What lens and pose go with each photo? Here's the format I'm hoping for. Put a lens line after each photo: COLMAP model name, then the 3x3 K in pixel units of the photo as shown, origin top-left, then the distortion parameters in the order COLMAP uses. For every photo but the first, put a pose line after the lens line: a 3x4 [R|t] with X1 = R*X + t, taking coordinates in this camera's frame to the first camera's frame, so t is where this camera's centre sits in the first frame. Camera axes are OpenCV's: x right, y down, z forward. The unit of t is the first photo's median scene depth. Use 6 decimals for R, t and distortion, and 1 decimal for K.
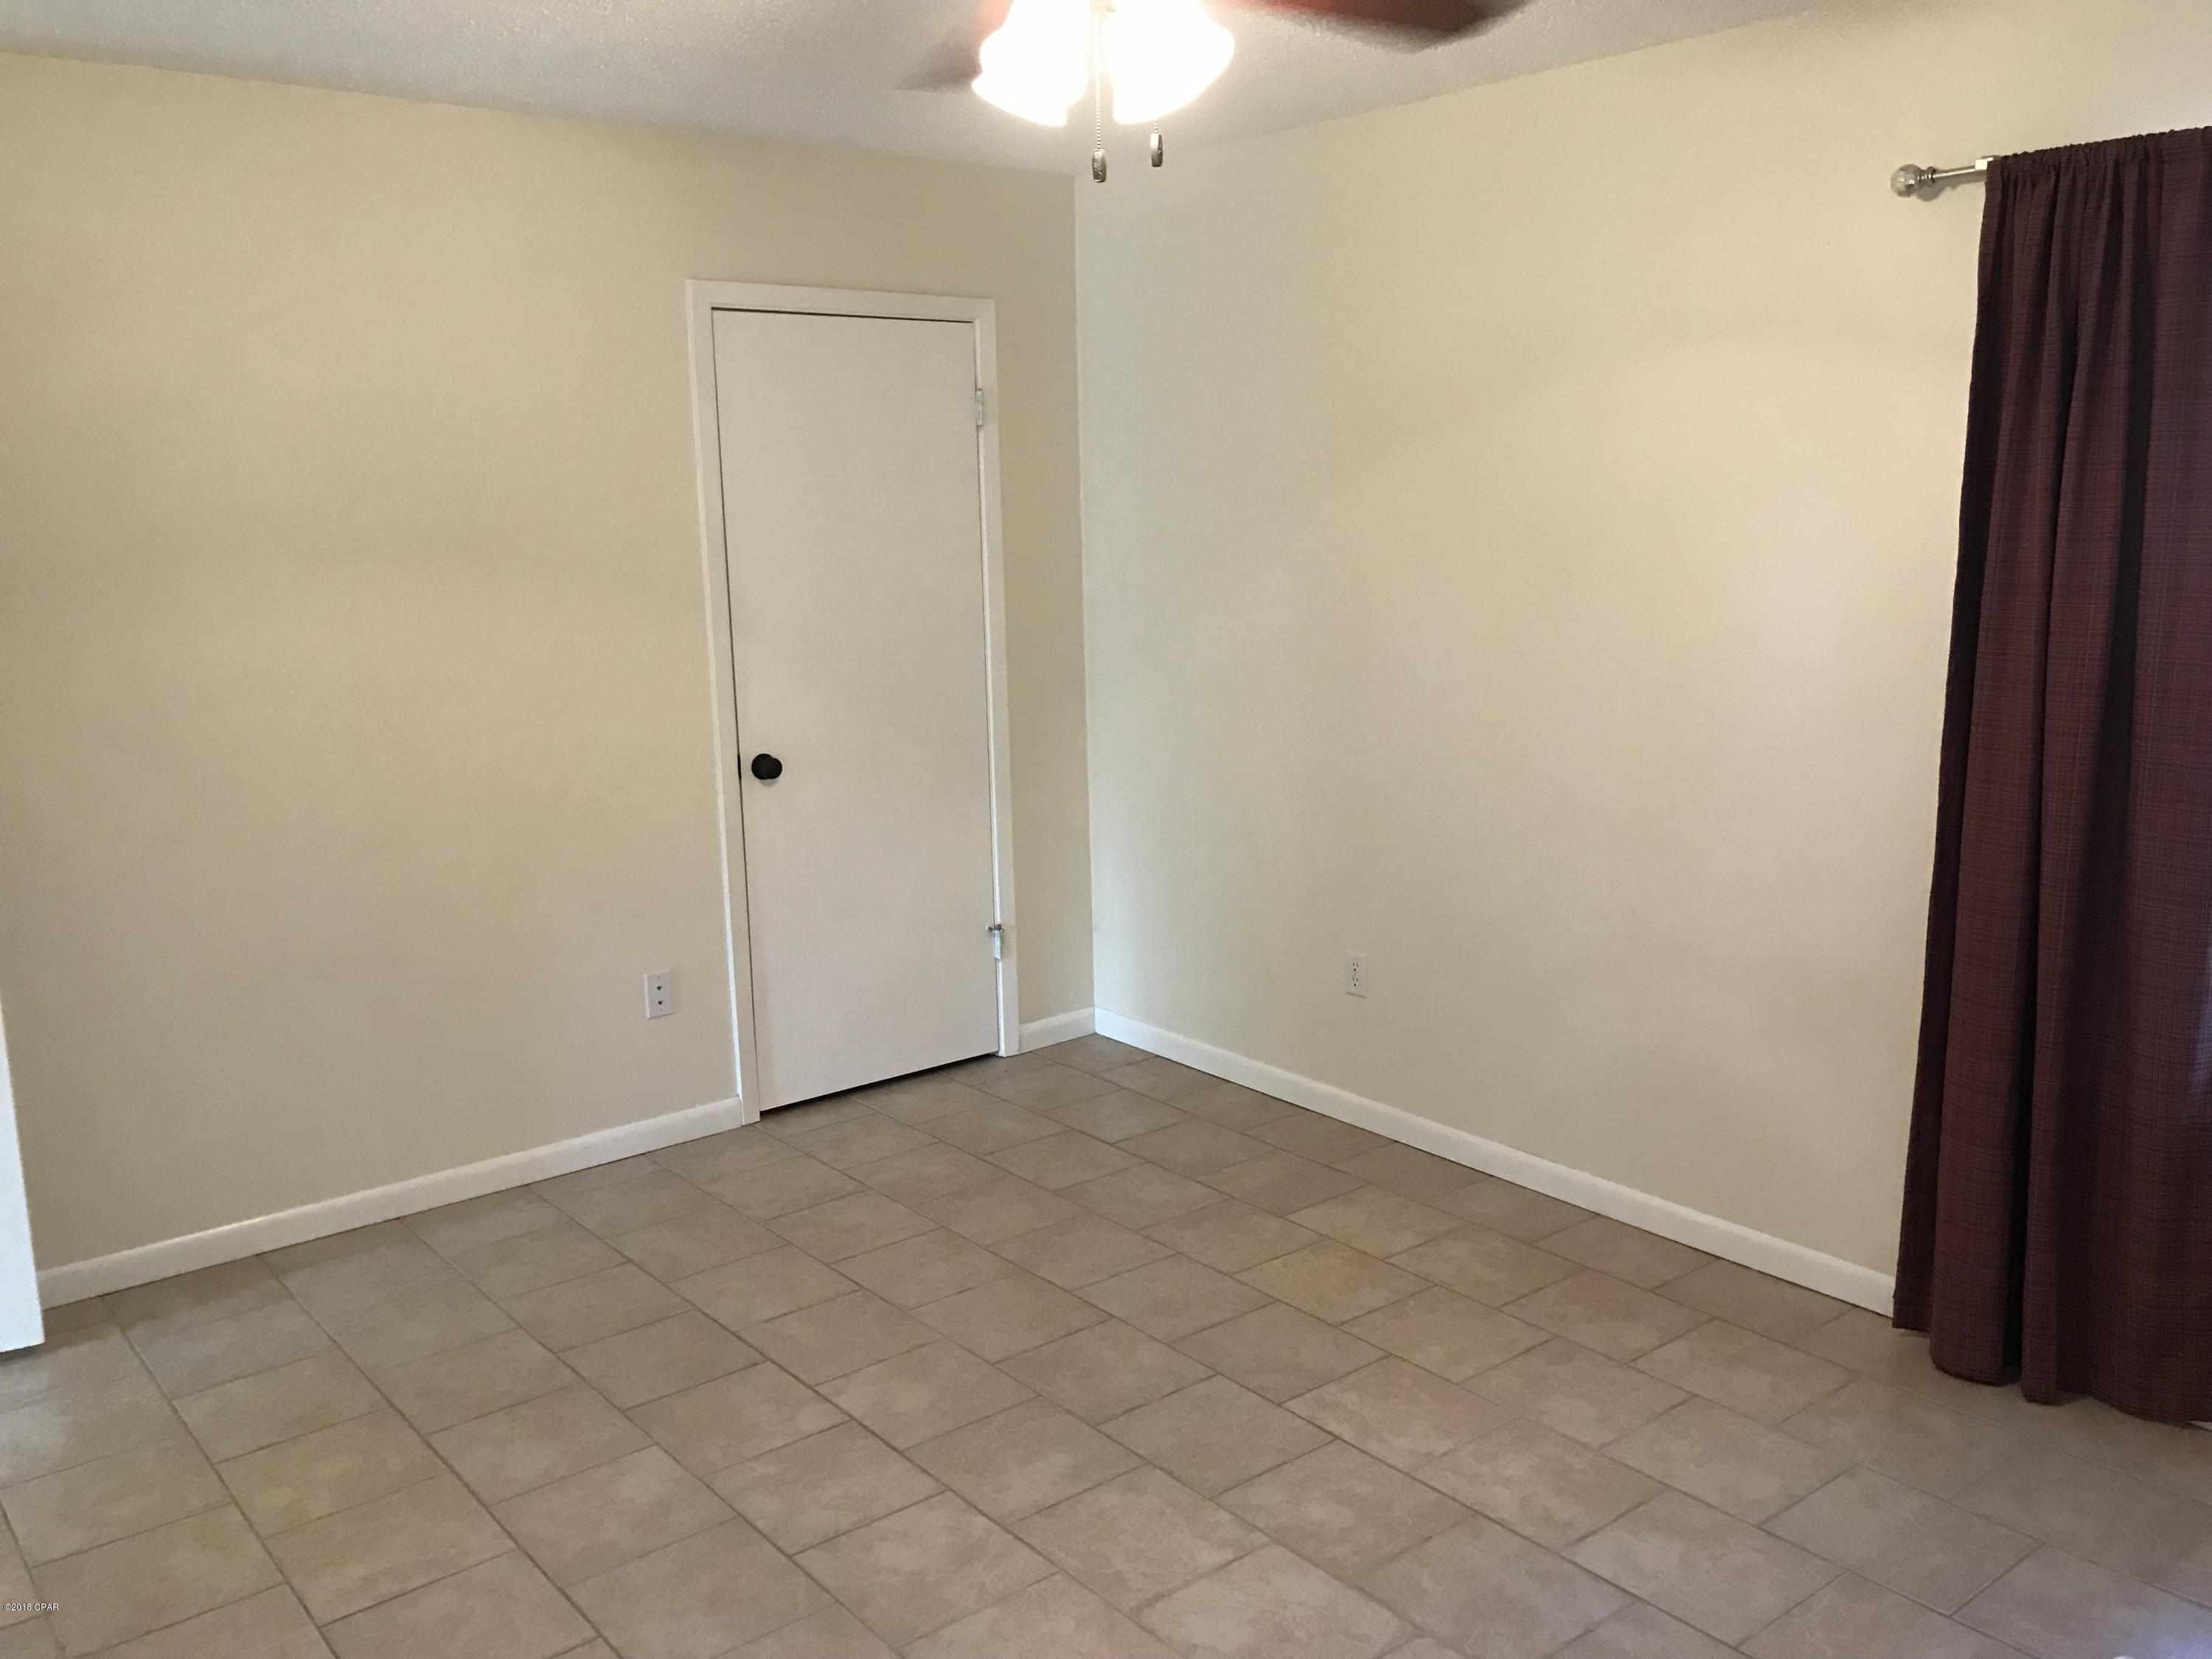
lens RADIAL K [[1816.1, 0, 1131.6], [0, 1816.1, 864.7], [0, 0, 1]] dist [0.004081, 0.004391]
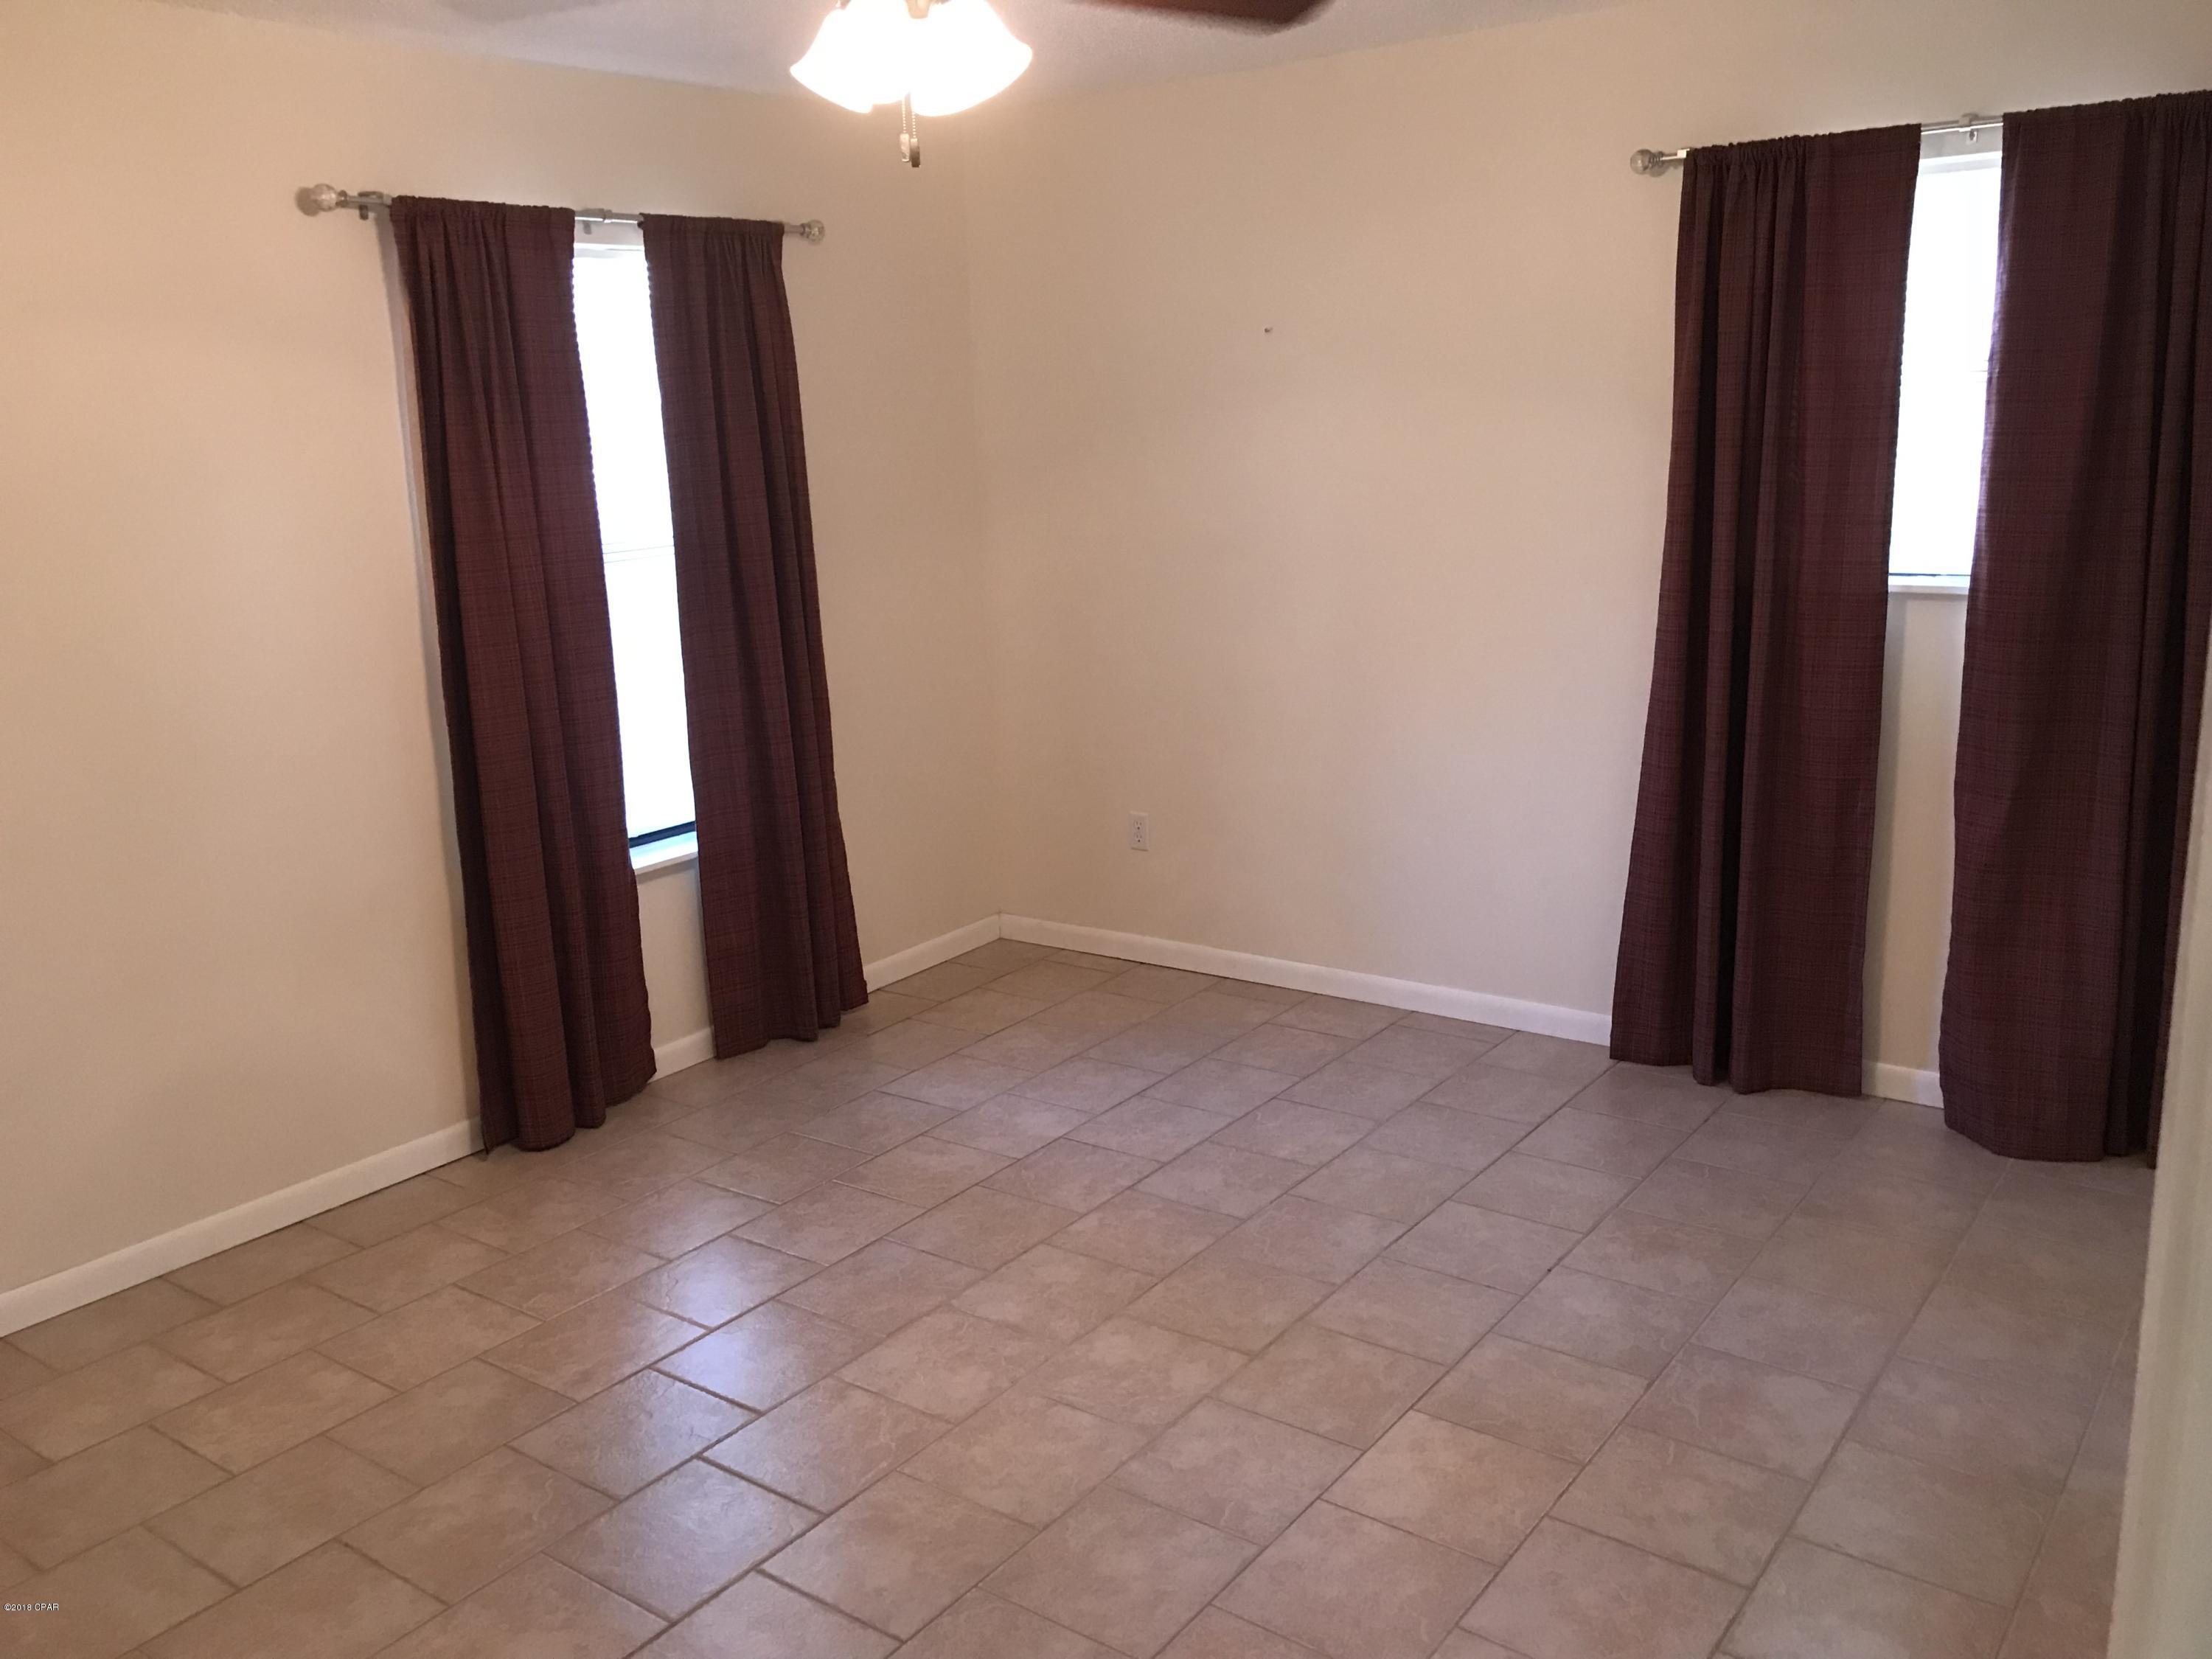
lens RADIAL K [[1816.1, 0, 1131.6], [0, 1816.1, 864.7], [0, 0, 1]] dist [0.004081, 0.004391]
pose [[-0.247143, -0.216994, 0.944370, -0.718750], [0.237291, 0.931374, 0.276107, -0.142366], [-0.939475, 0.292328, -0.178692, 0.694728]]
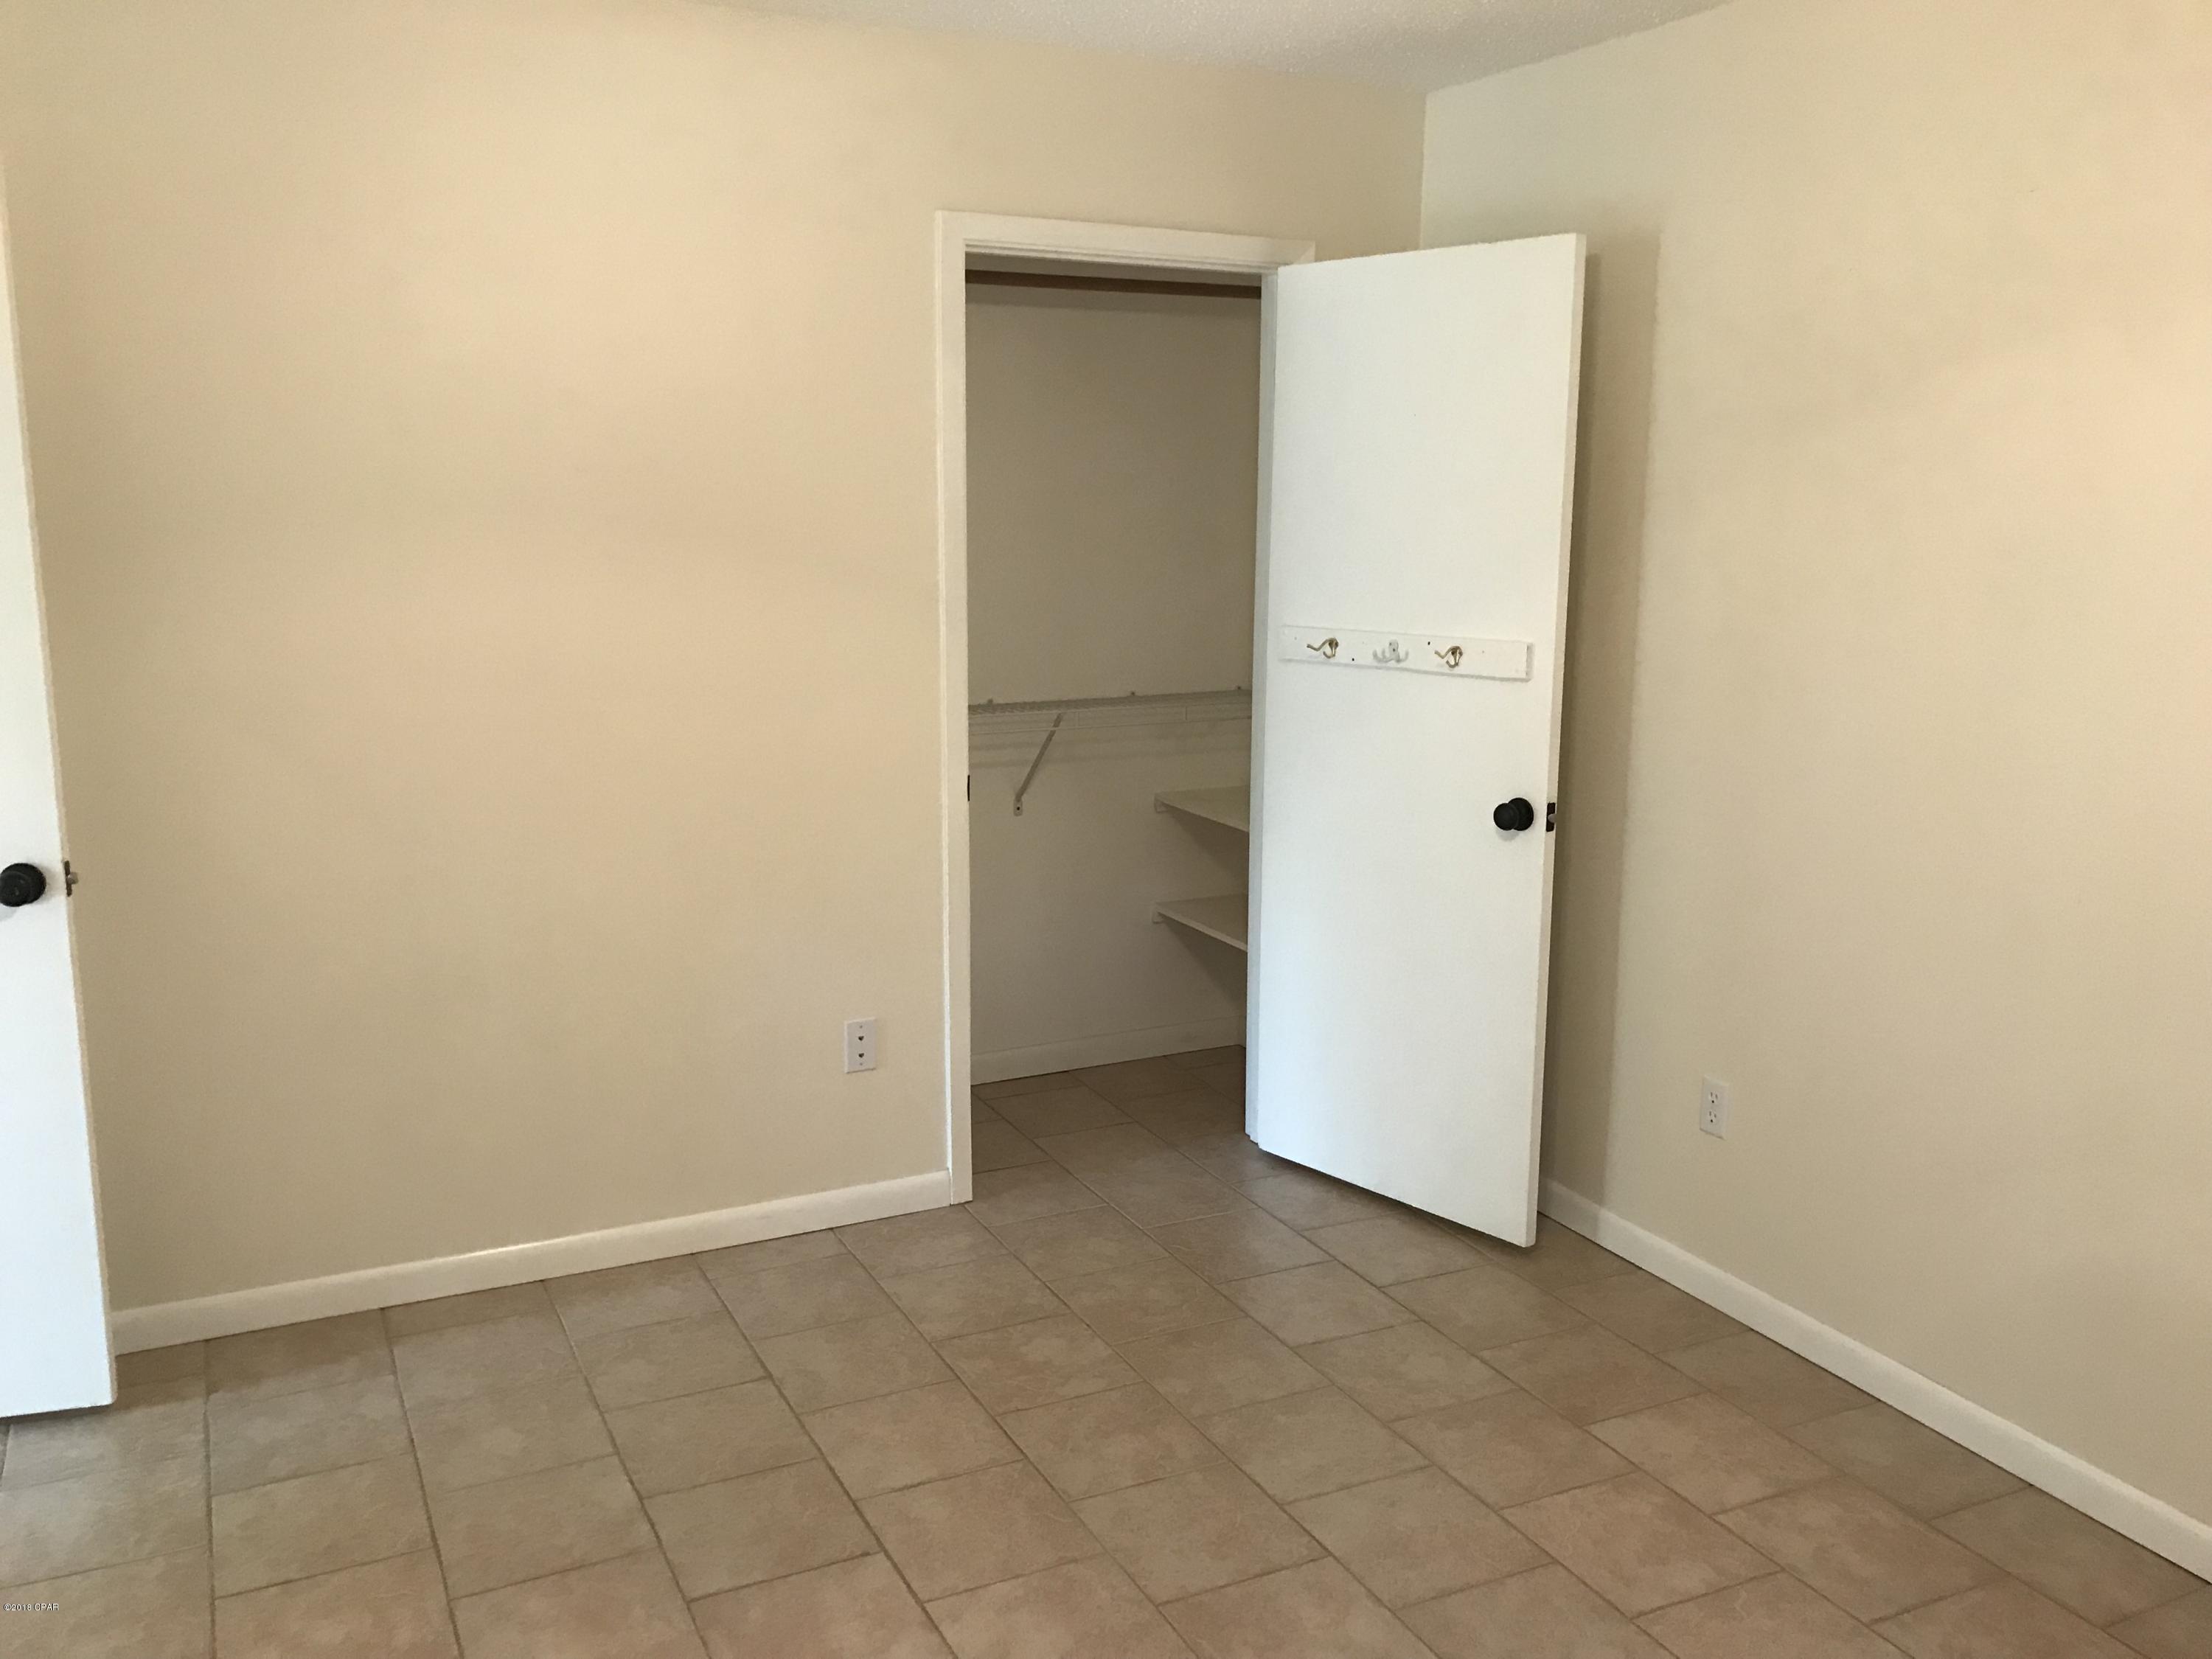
lens RADIAL K [[1862.8, 0, 1106.0], [0, 1862.8, 829.5], [0, 0, 1]] dist [-0.003321, -0.003236]
pose [[0.972434, 0.069643, -0.222537, 0.048587], [-0.073554, 0.997248, -0.009327, -0.036721], [0.221275, 0.025438, 0.974880, 0.201845]]
